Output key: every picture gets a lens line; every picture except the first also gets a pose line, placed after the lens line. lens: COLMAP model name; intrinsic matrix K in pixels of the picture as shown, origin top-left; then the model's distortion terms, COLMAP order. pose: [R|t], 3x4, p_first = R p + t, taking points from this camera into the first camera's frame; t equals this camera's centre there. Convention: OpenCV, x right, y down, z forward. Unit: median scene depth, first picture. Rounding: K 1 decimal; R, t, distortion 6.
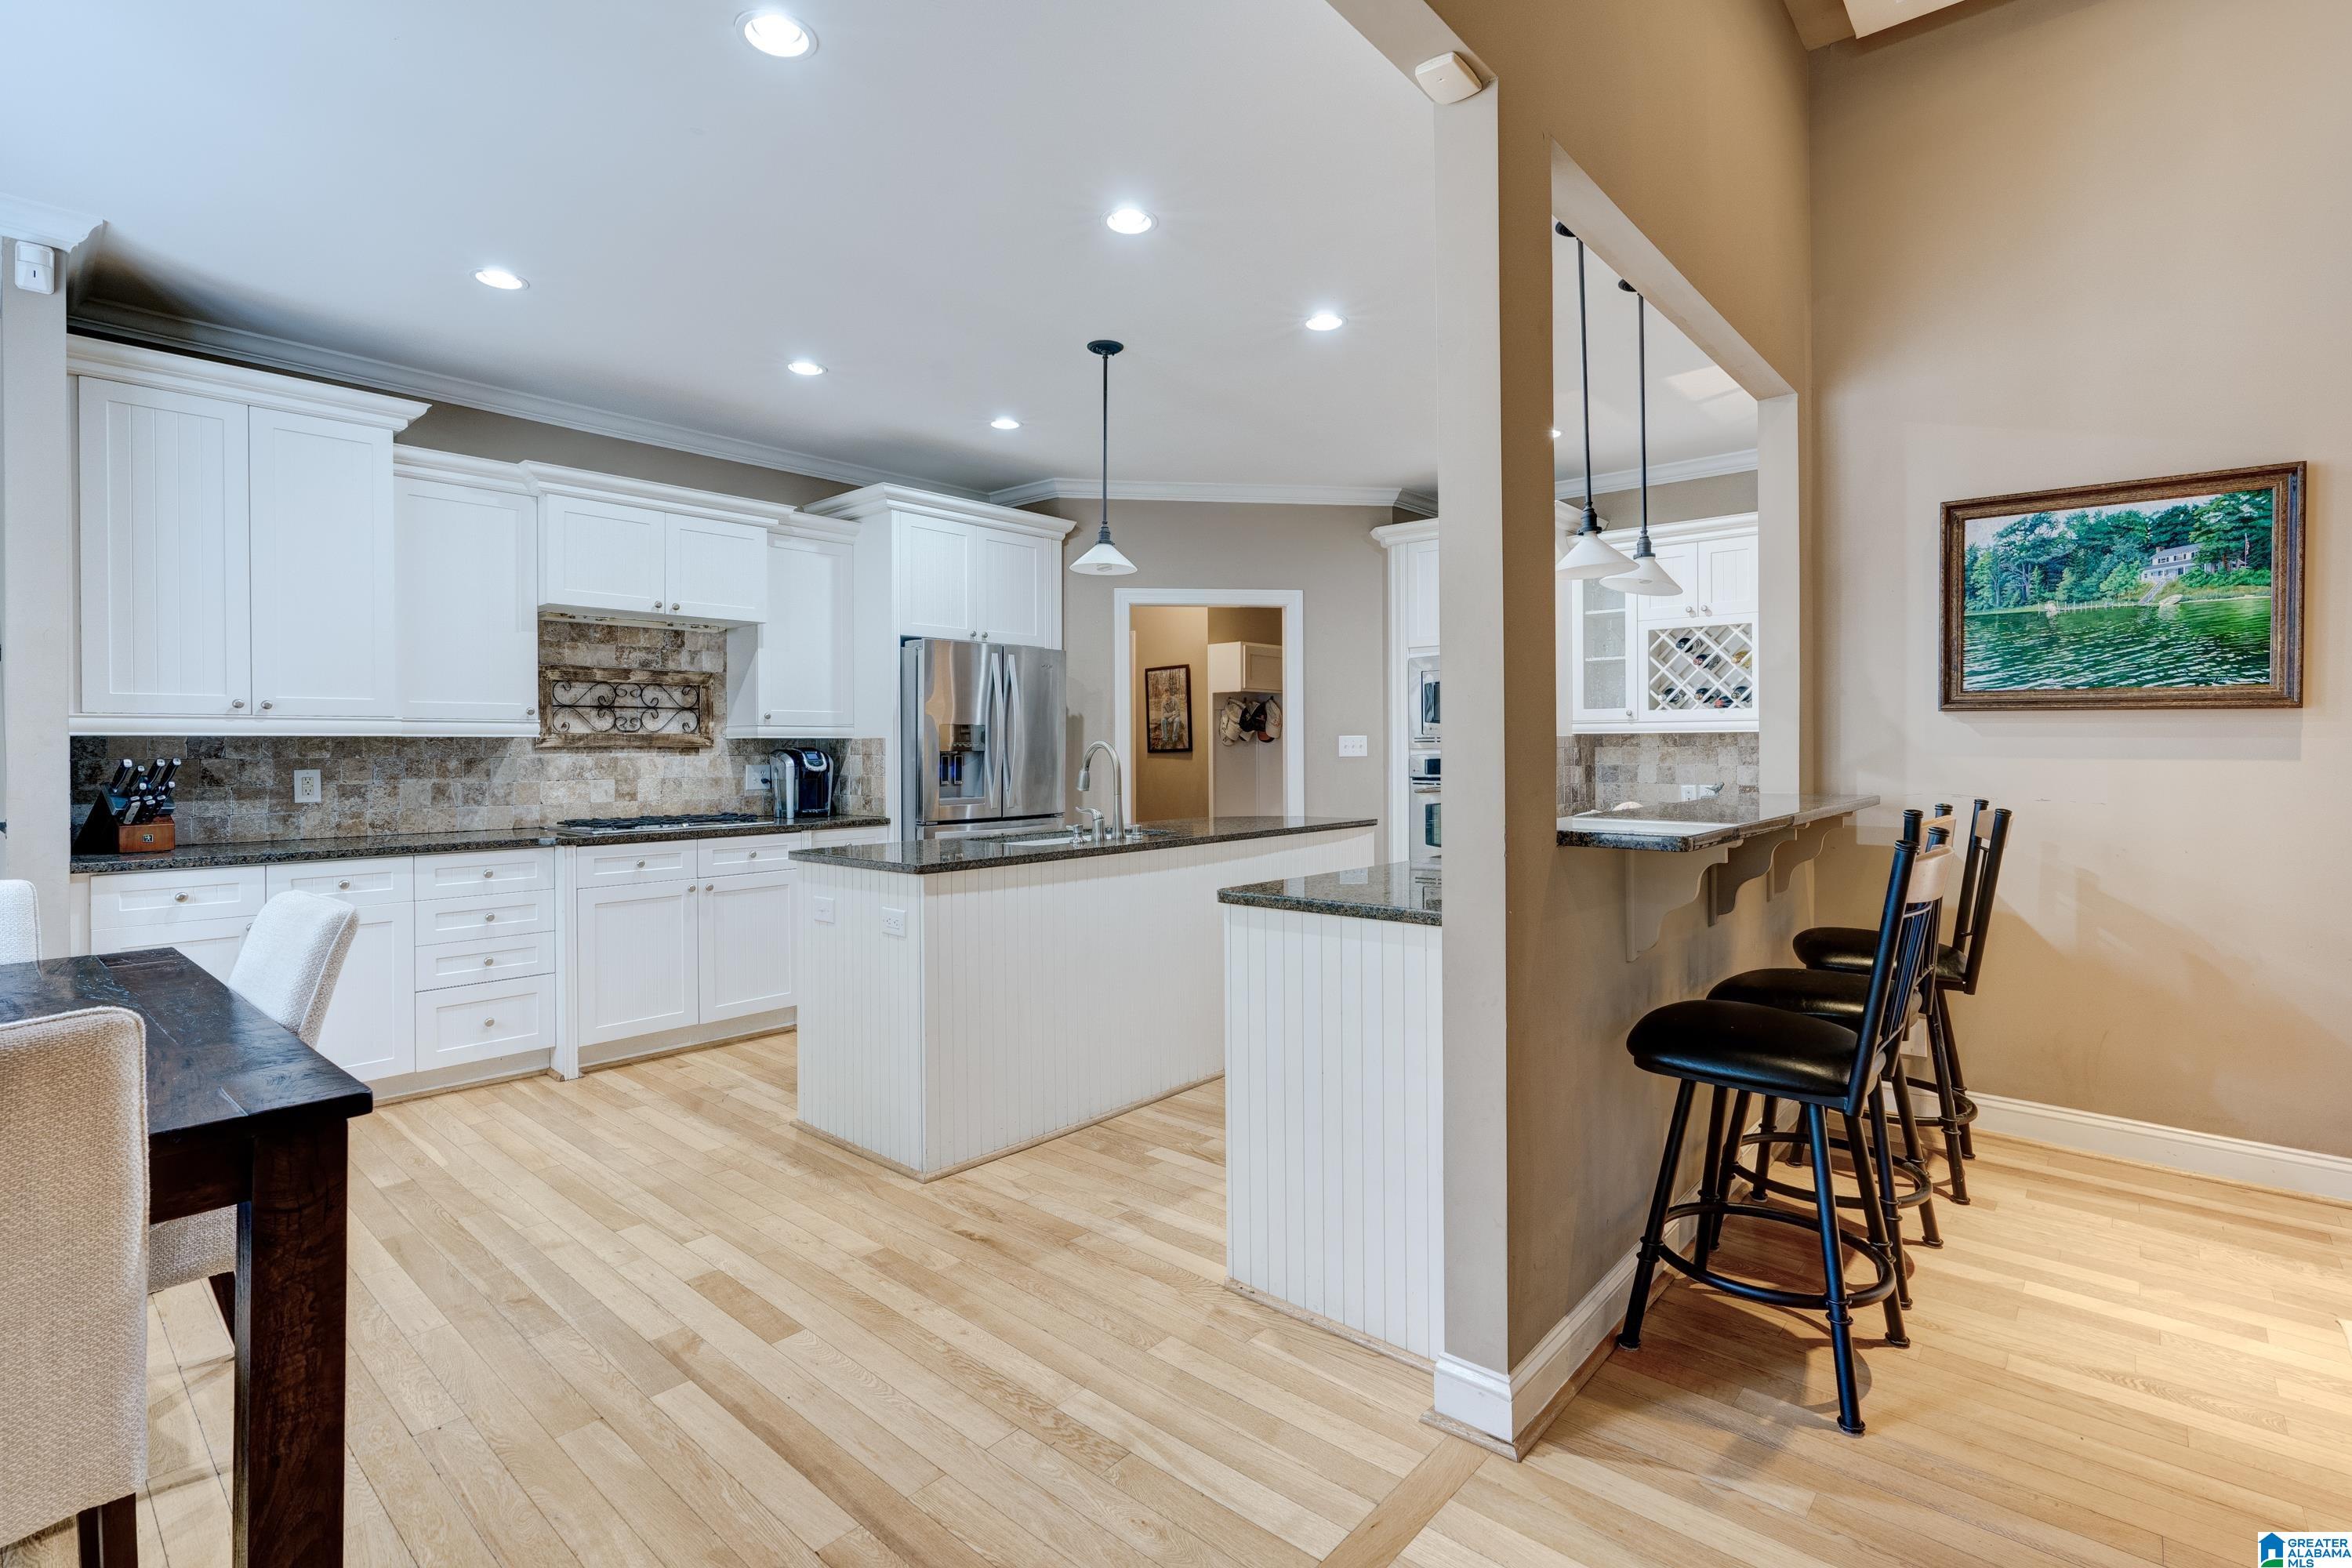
lens RADIAL K [[1083.0, 0, 1176.9], [0, 1083.0, 762.7], [0, 0, 1]] dist [-0.000176, -0.000029]
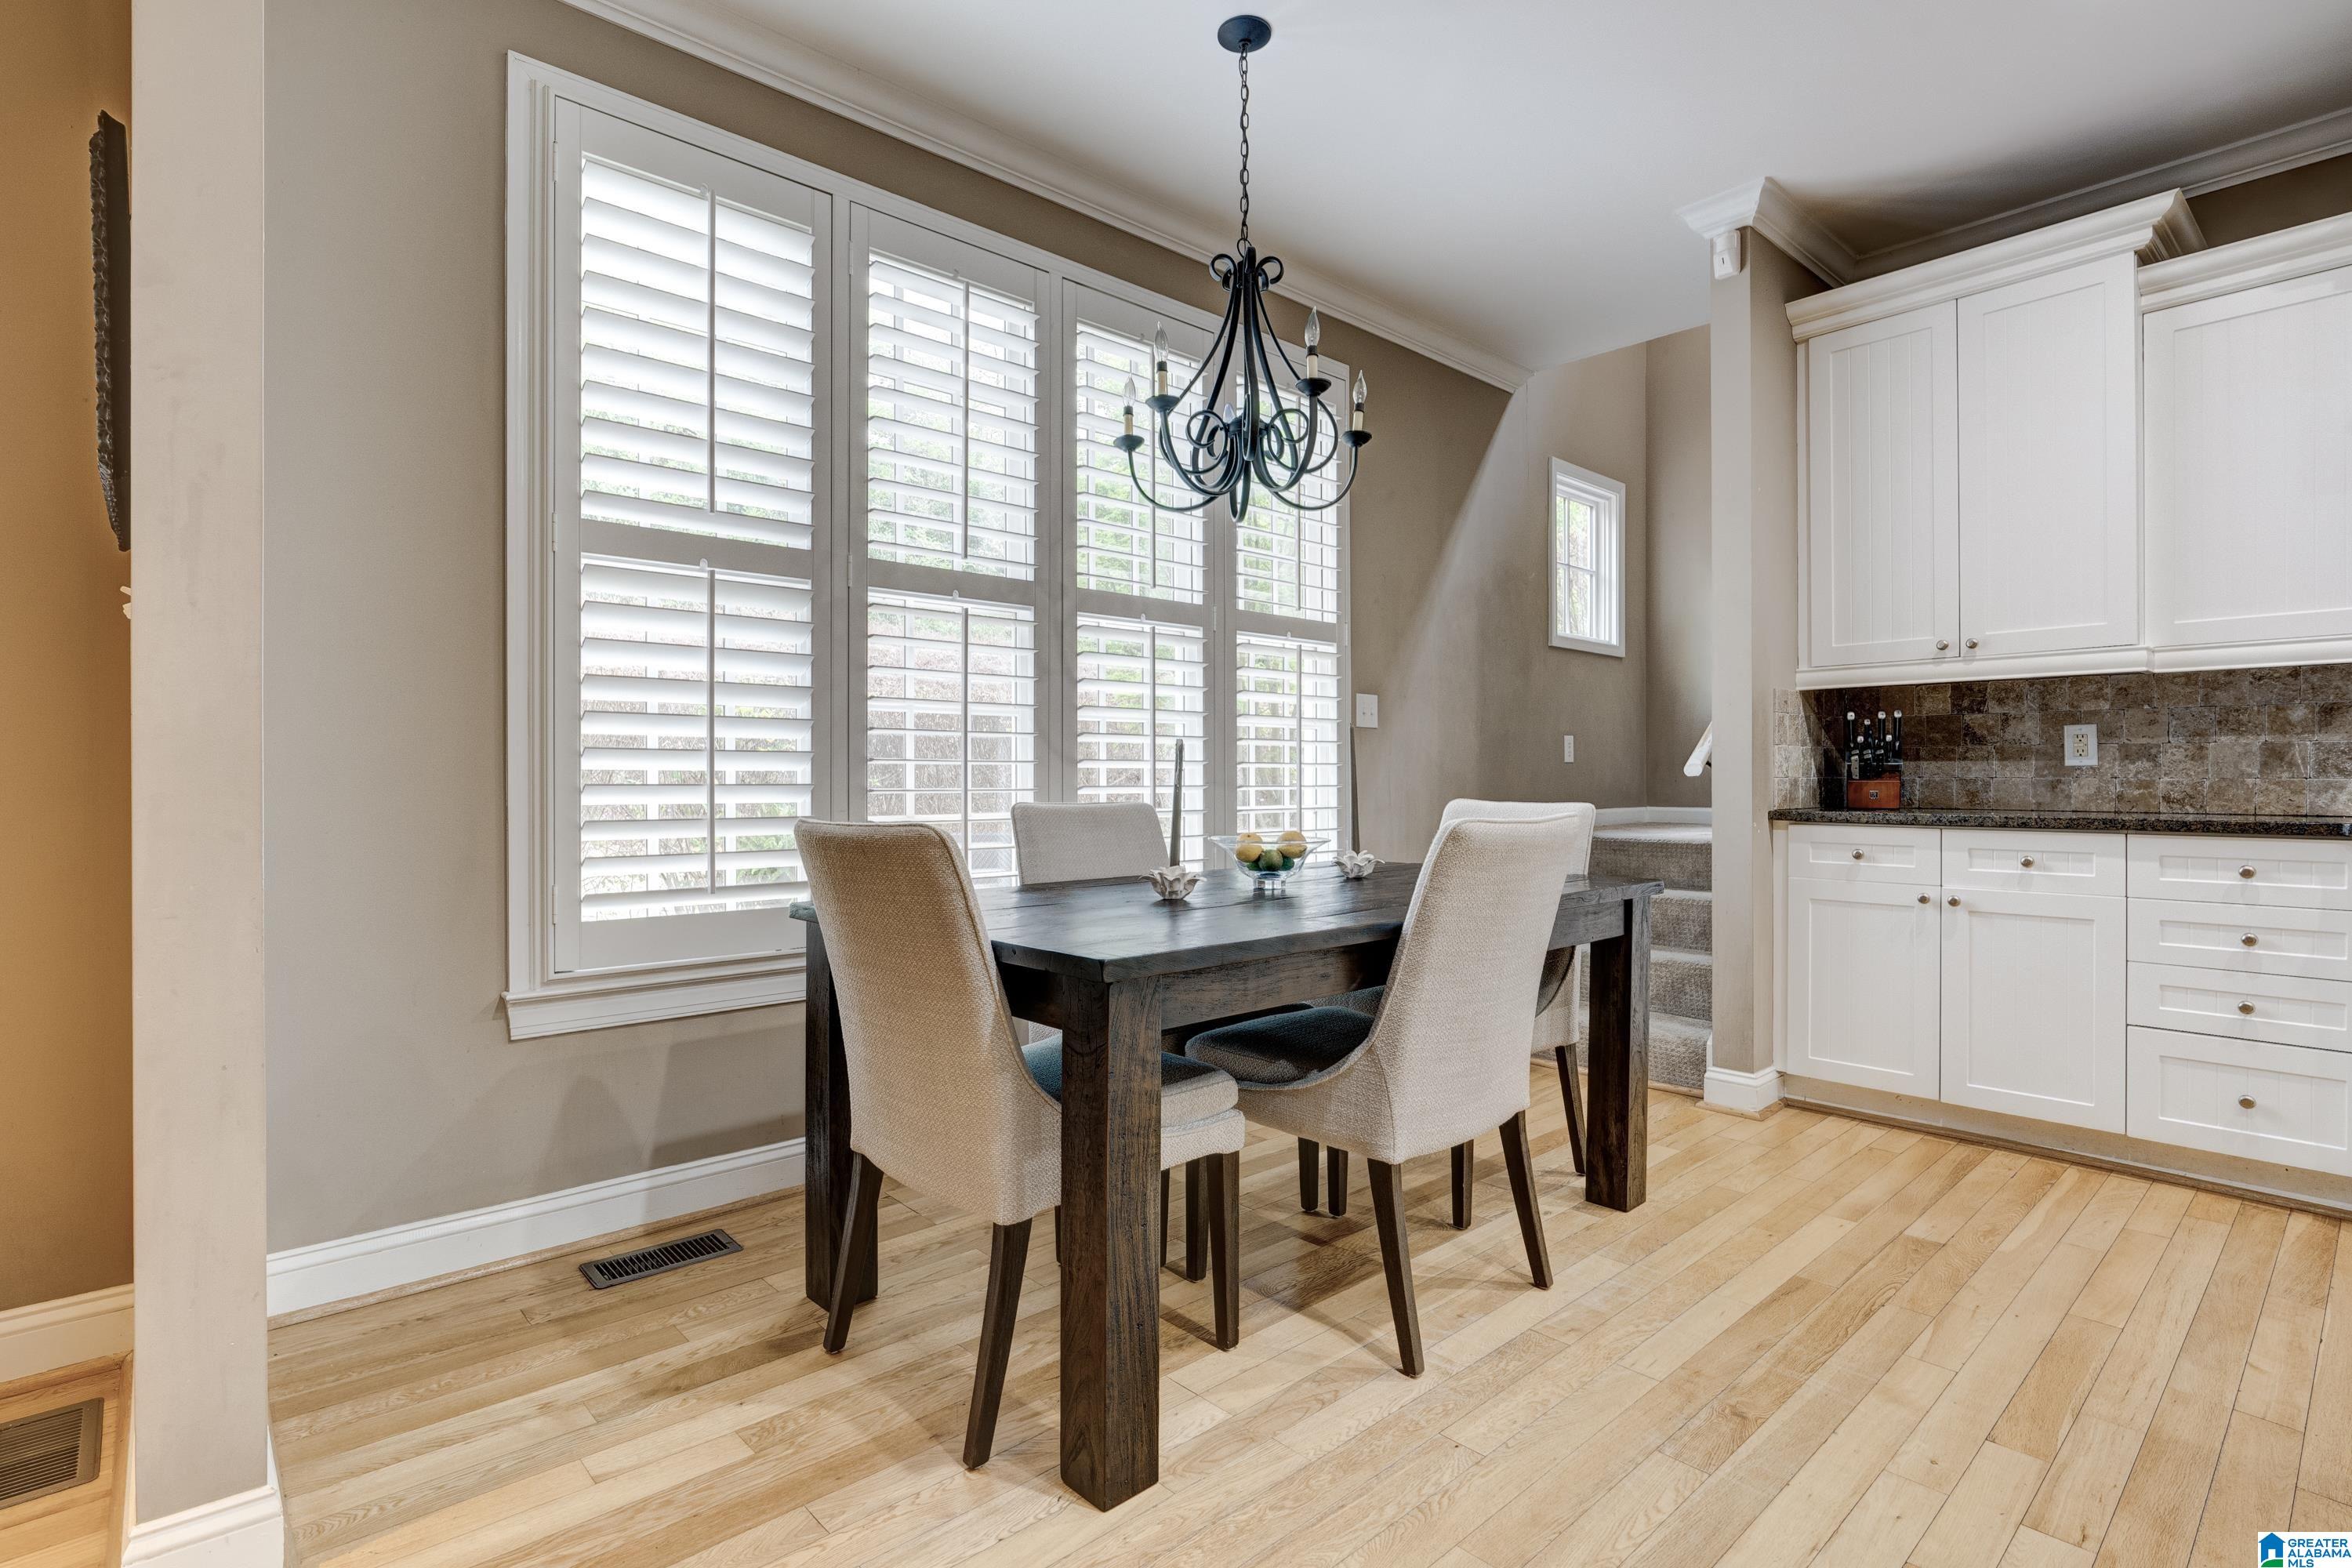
lens RADIAL K [[1131.2, 0, 1176.0], [0, 1131.2, 784.0], [0, 0, 1]] dist [-0.000853, 0.000018]
pose [[-0.103251, 0.012784, -0.994573, 0.103402], [-0.010653, 0.999846, 0.013958, 0.048075], [0.994598, 0.012036, -0.103099, 0.441920]]
